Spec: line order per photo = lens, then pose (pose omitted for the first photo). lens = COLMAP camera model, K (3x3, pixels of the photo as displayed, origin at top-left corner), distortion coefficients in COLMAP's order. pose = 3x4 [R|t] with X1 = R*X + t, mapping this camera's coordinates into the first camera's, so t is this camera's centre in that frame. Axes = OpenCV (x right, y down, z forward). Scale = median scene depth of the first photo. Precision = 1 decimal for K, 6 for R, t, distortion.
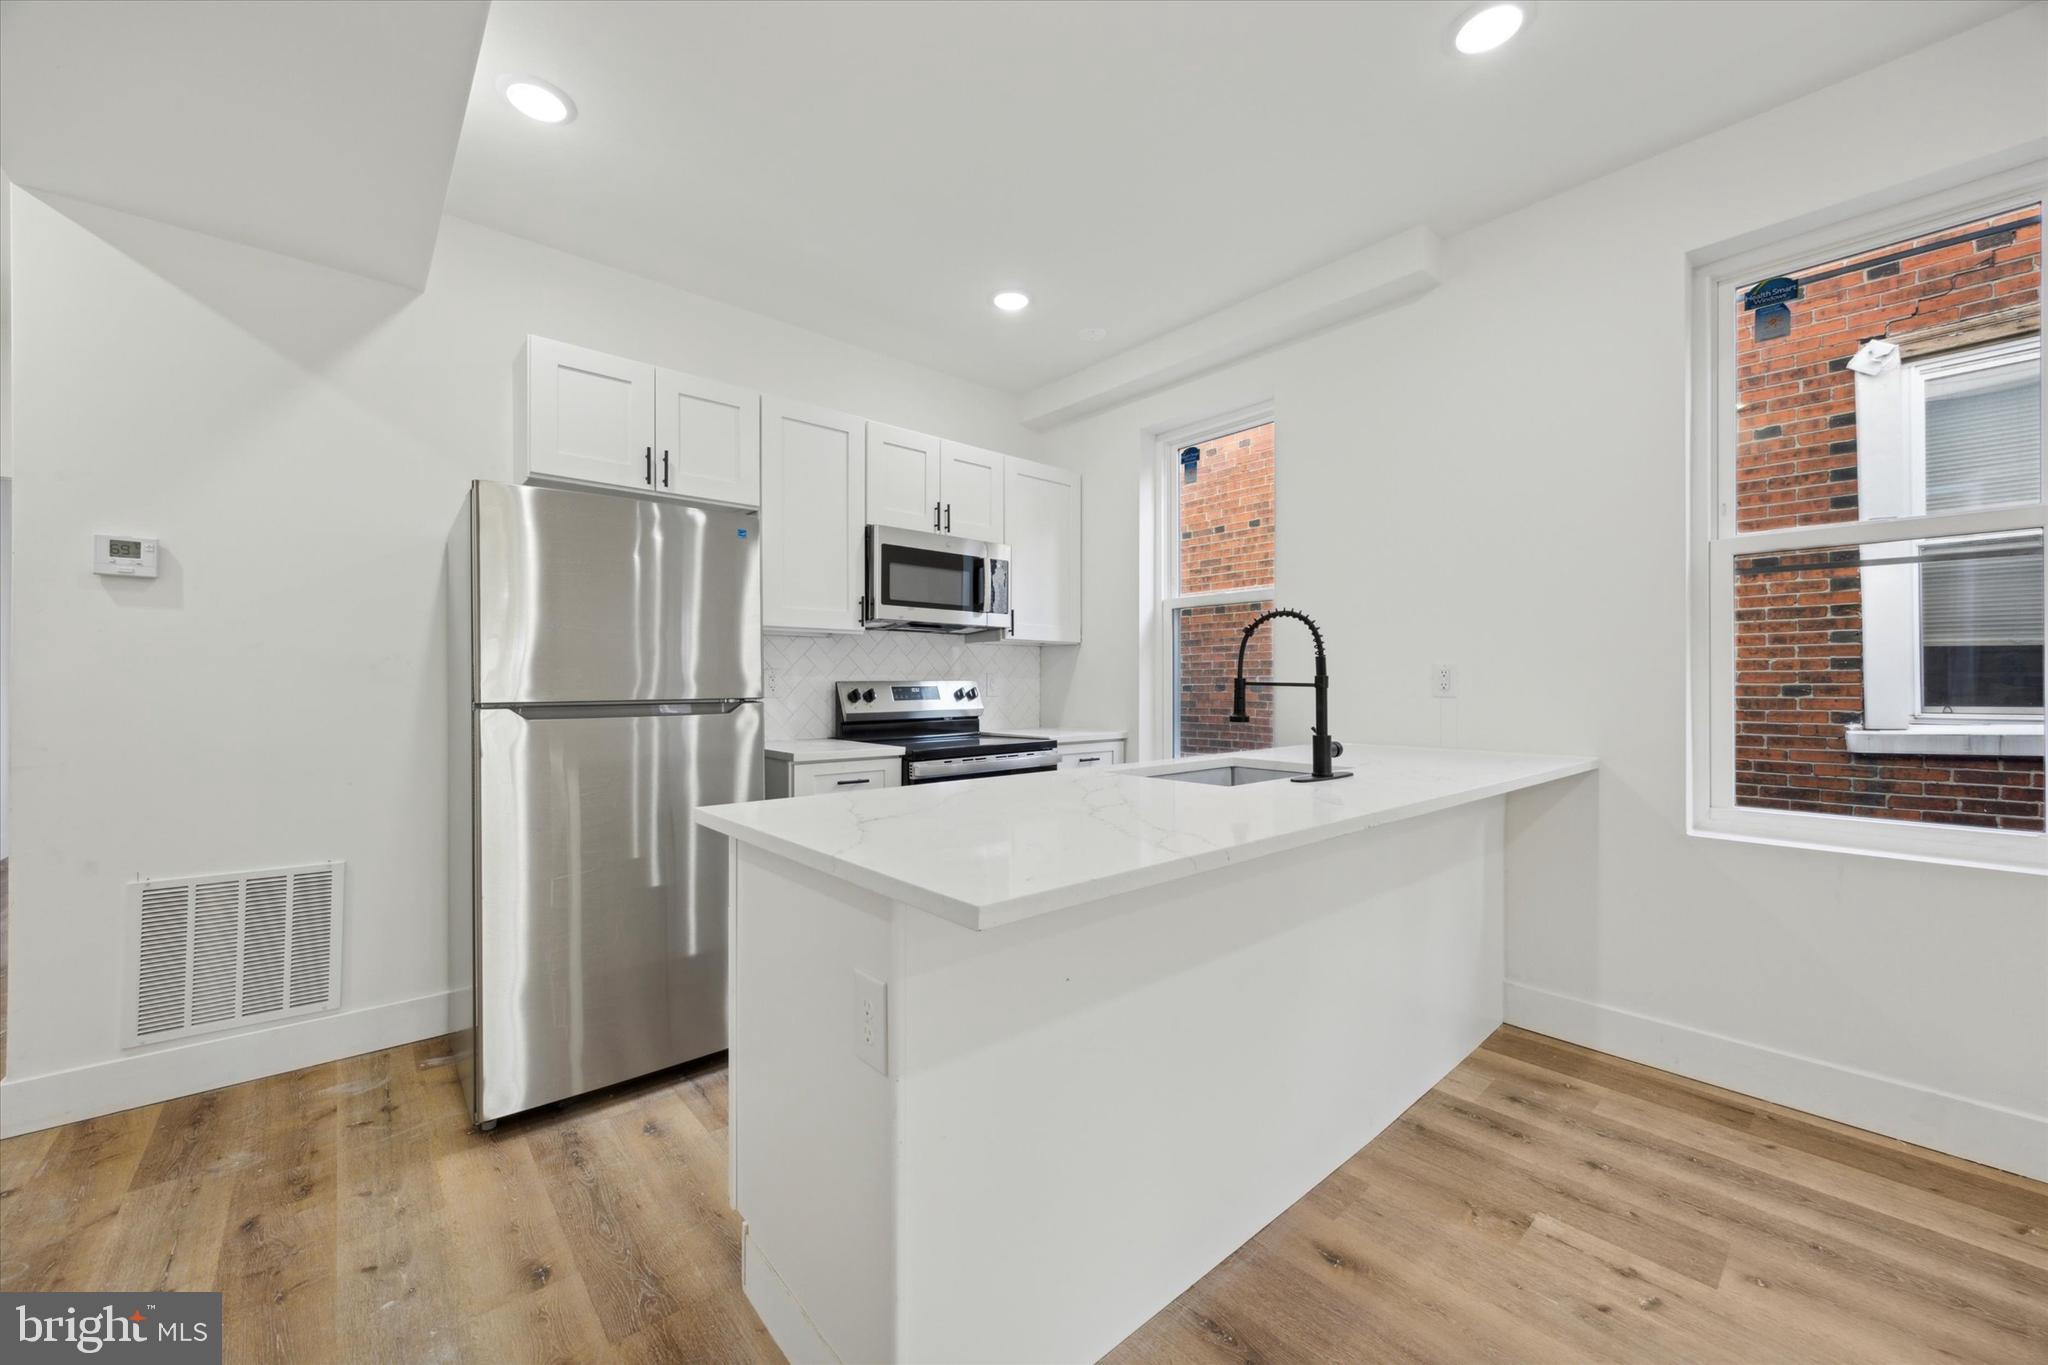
lens RADIAL K [[795.6, 0, 1024.0], [0, 795.6, 682.5], [0, 0, 1]] dist [0.008289, 0.000245]
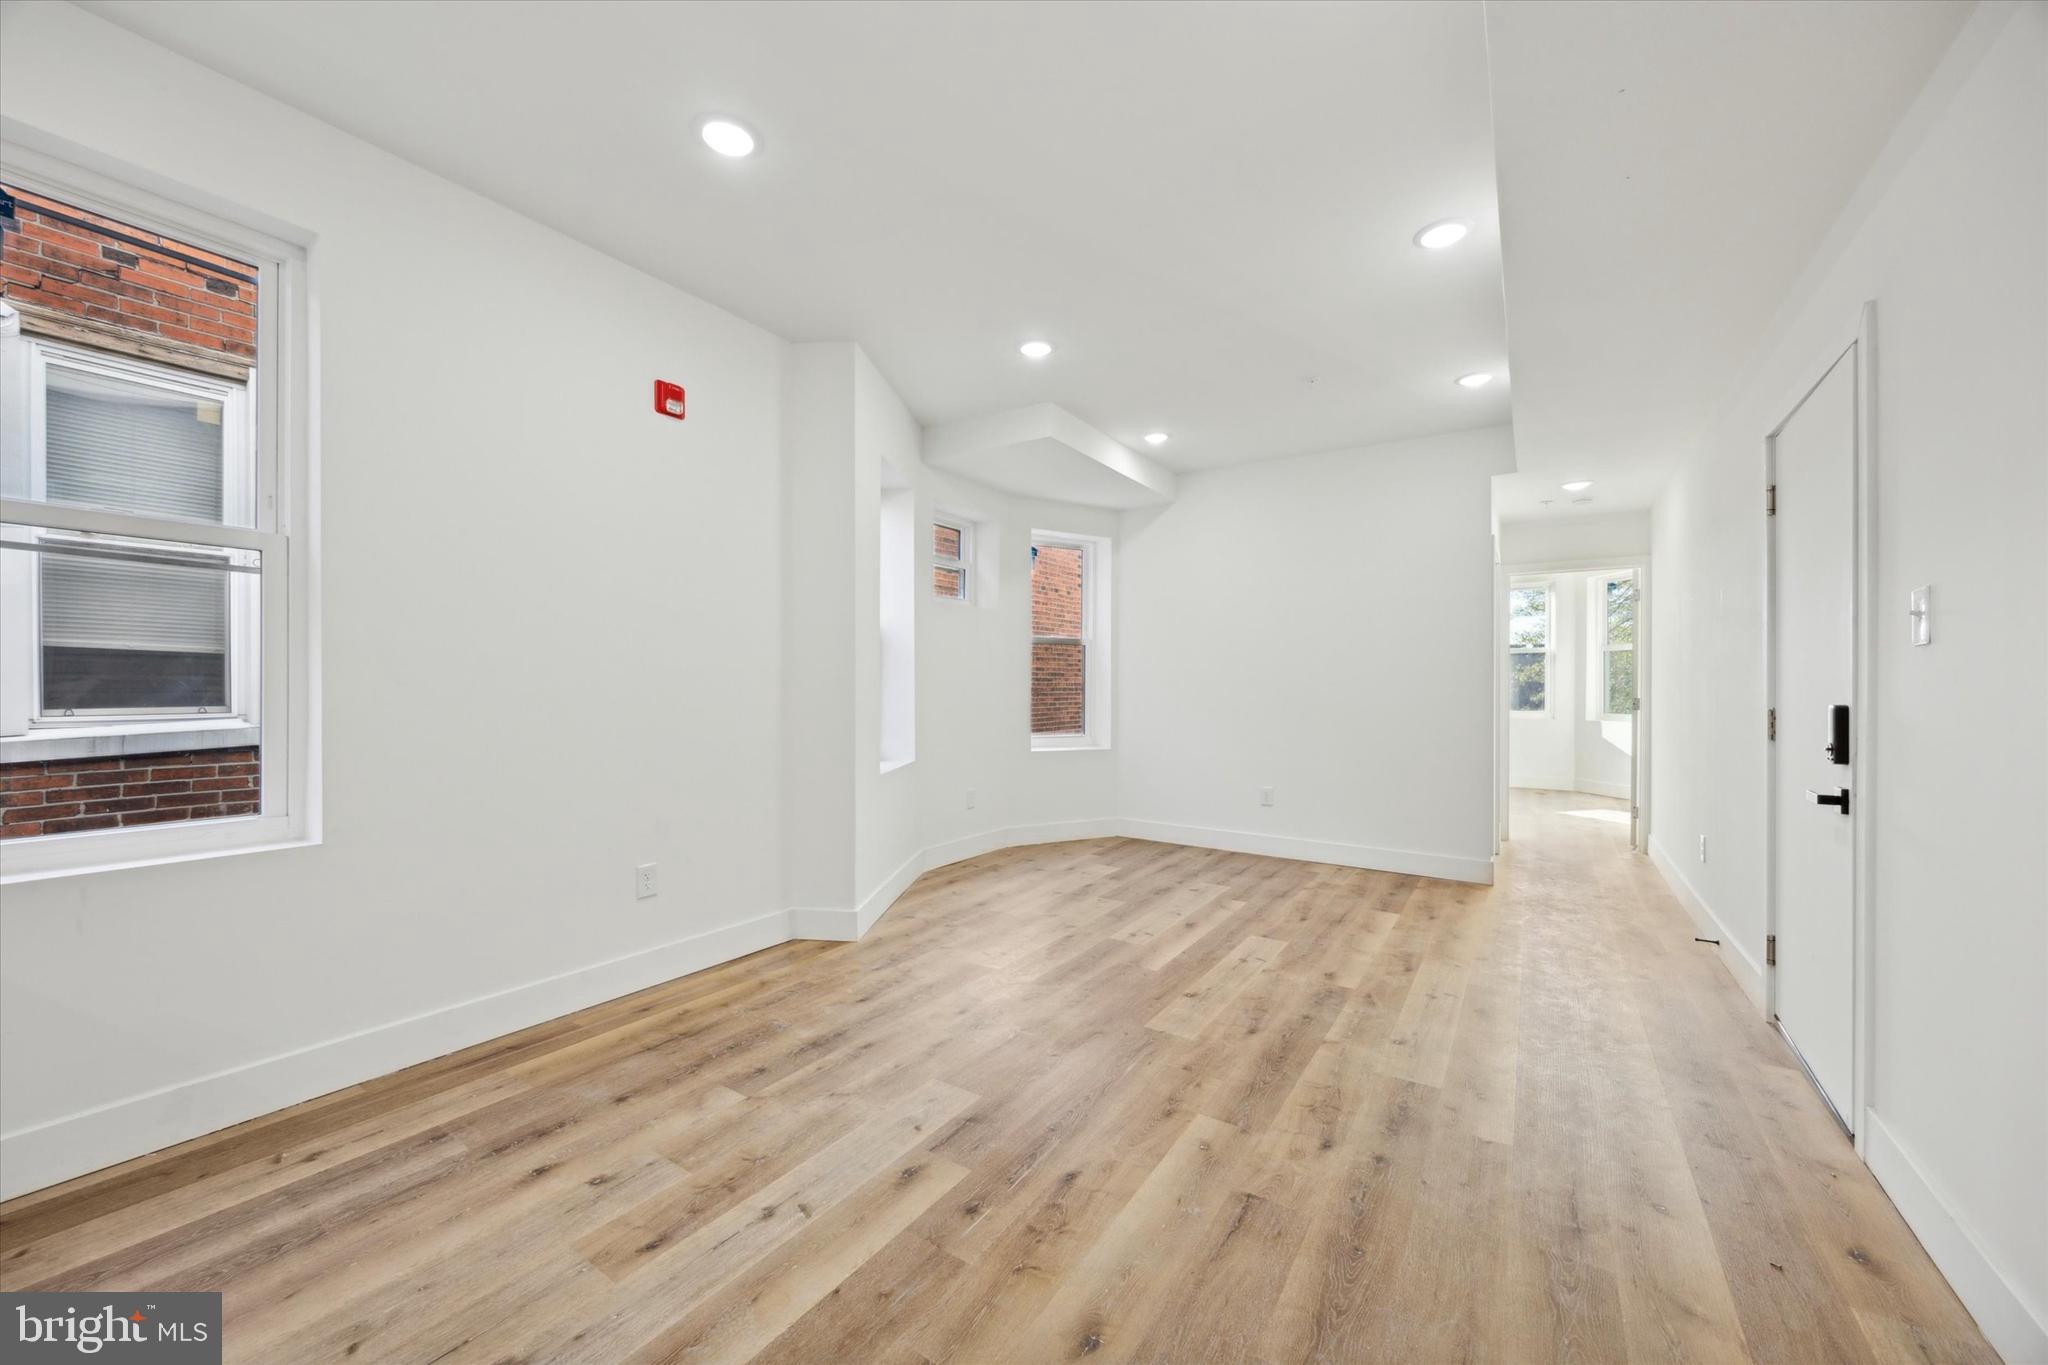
lens RADIAL K [[785.9, 0, 1009.7], [0, 785.9, 693.2], [0, 0, 1]] dist [-0.000138, 0.000047]
pose [[-0.261094, -0.006549, 0.965291, -0.064564], [-0.005024, 0.999973, 0.005426, -0.000259], [-0.965300, -0.003432, -0.261120, 0.156378]]
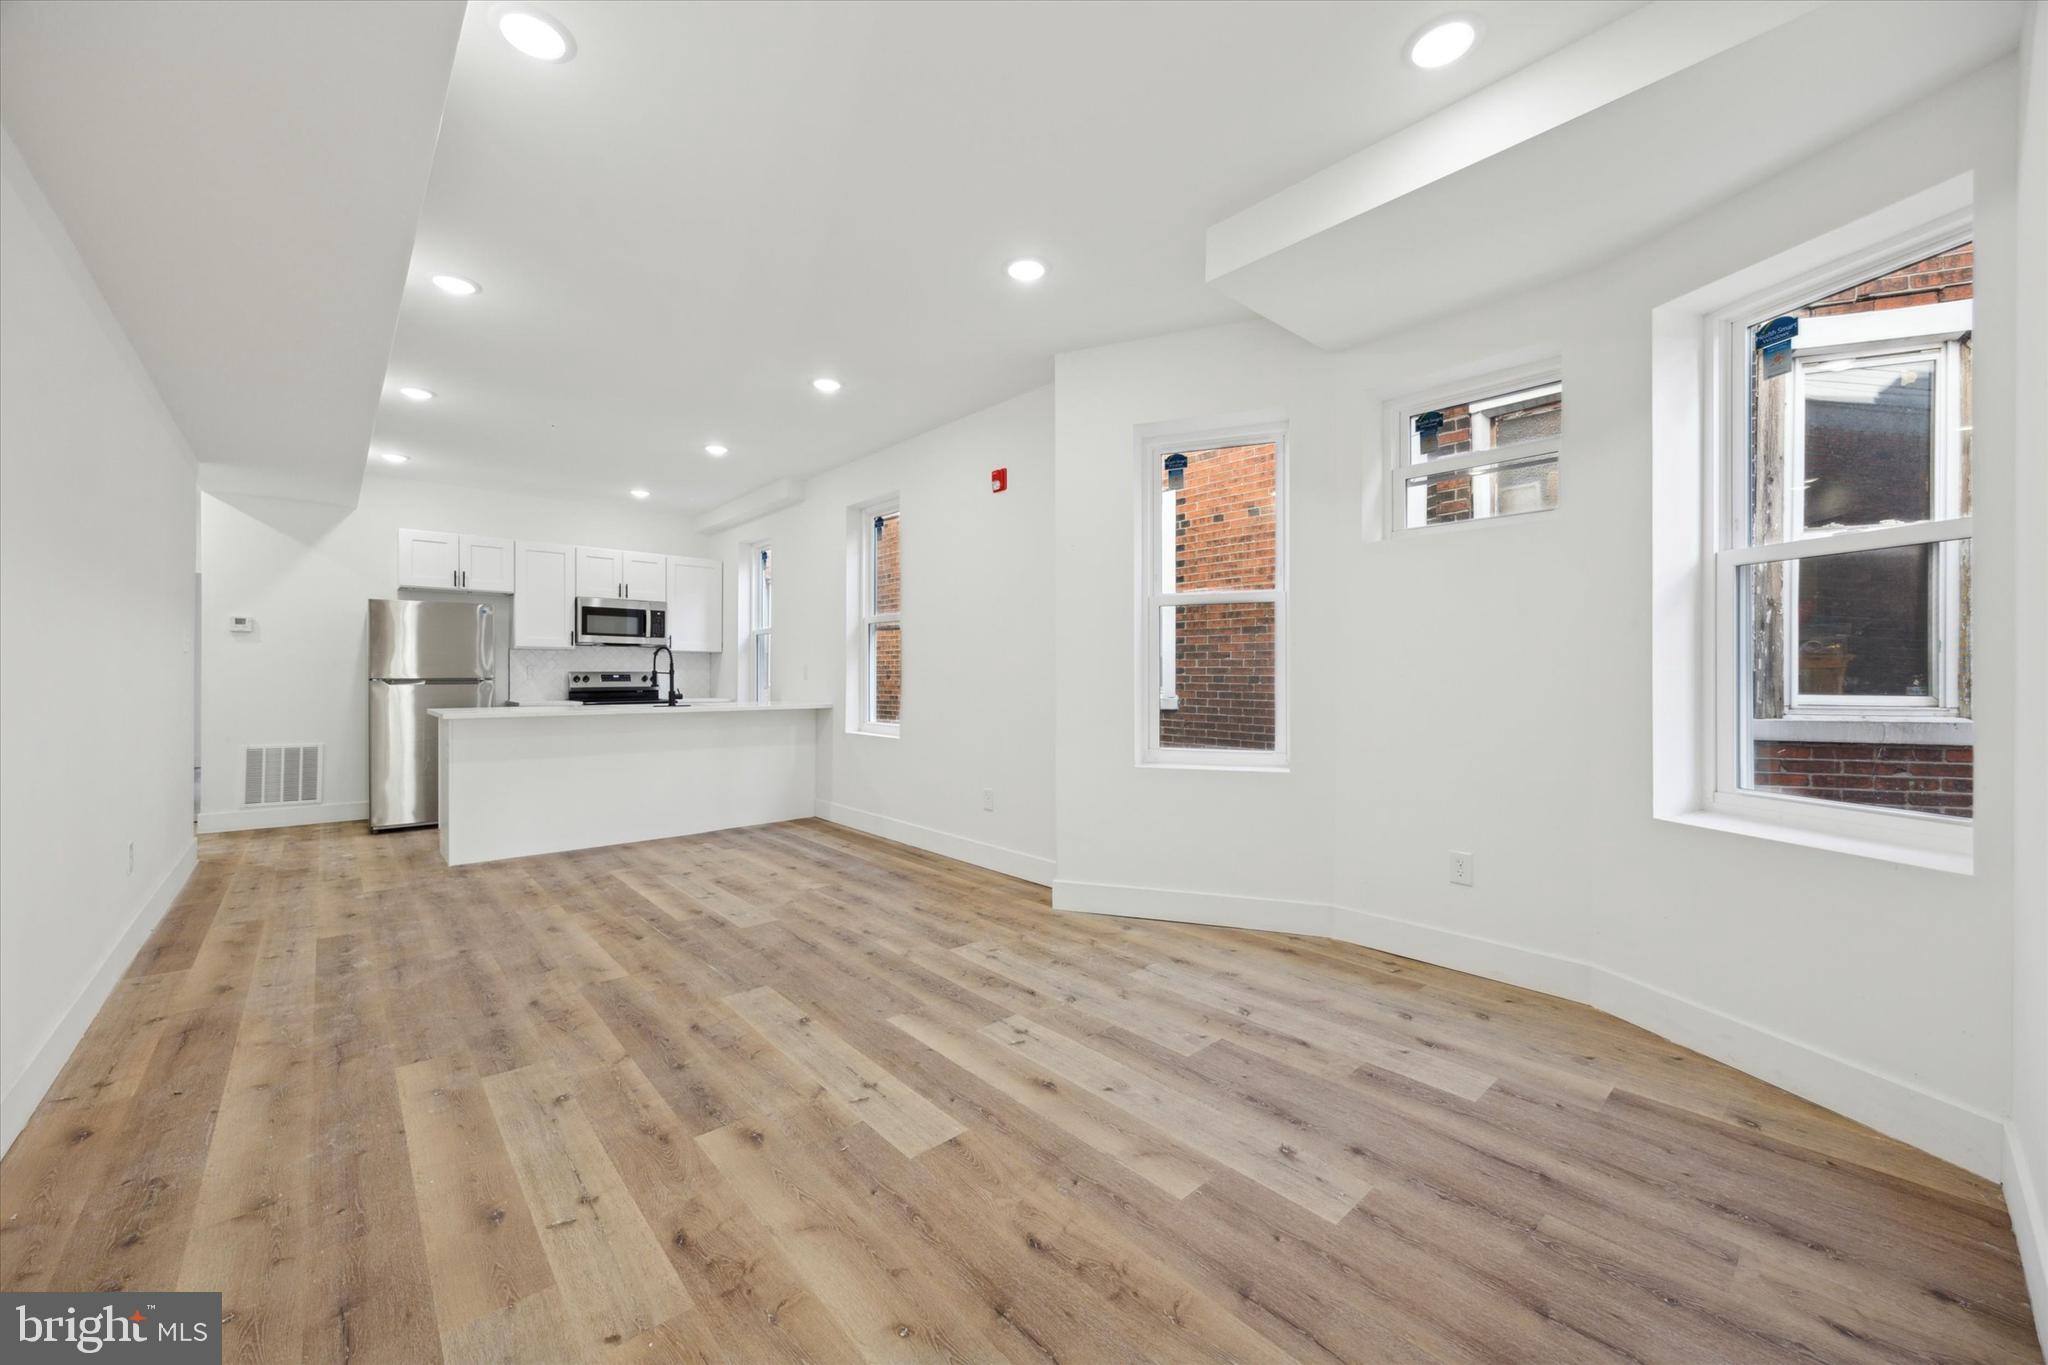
lens RADIAL K [[789.7, 0, 1016.0], [0, 789.7, 677.7], [0, 0, 1]] dist [0.005387, 0.000182]
pose [[0.999997, 0.002323, -0.000256, 1.038989], [-0.002322, 0.999985, 0.004888, 0.001530], [0.000268, -0.004887, 0.999988, -1.165034]]
